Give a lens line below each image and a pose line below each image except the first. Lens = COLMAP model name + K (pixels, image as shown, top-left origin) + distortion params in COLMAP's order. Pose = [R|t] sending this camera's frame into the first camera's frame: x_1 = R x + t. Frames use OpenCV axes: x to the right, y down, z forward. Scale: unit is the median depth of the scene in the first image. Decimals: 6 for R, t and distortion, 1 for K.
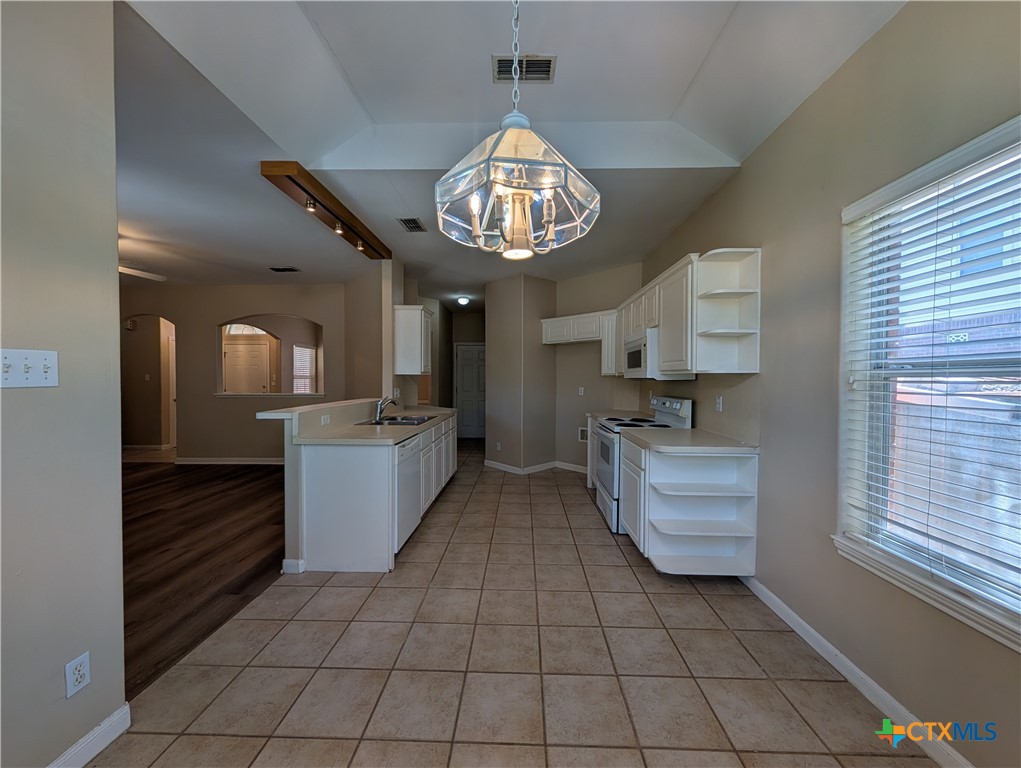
lens RADIAL K [[387.2, 0, 512.7], [0, 387.2, 385.5], [0, 0, 1]] dist [0.000697, 0.000190]
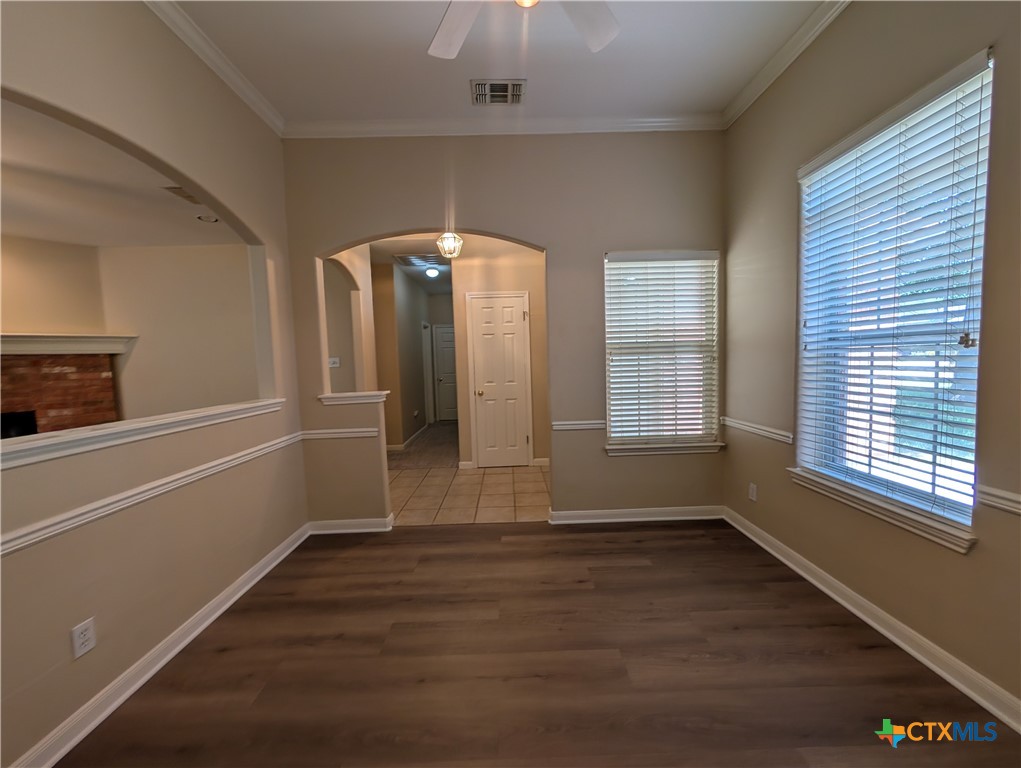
lens RADIAL K [[387.2, 0, 512.7], [0, 387.2, 385.5], [0, 0, 1]] dist [0.000697, 0.000190]
pose [[0.048374, 0.065921, -0.996652, -0.532052], [0.016079, 0.997639, 0.066767, -0.036336], [0.998700, -0.019255, 0.047200, 2.219765]]
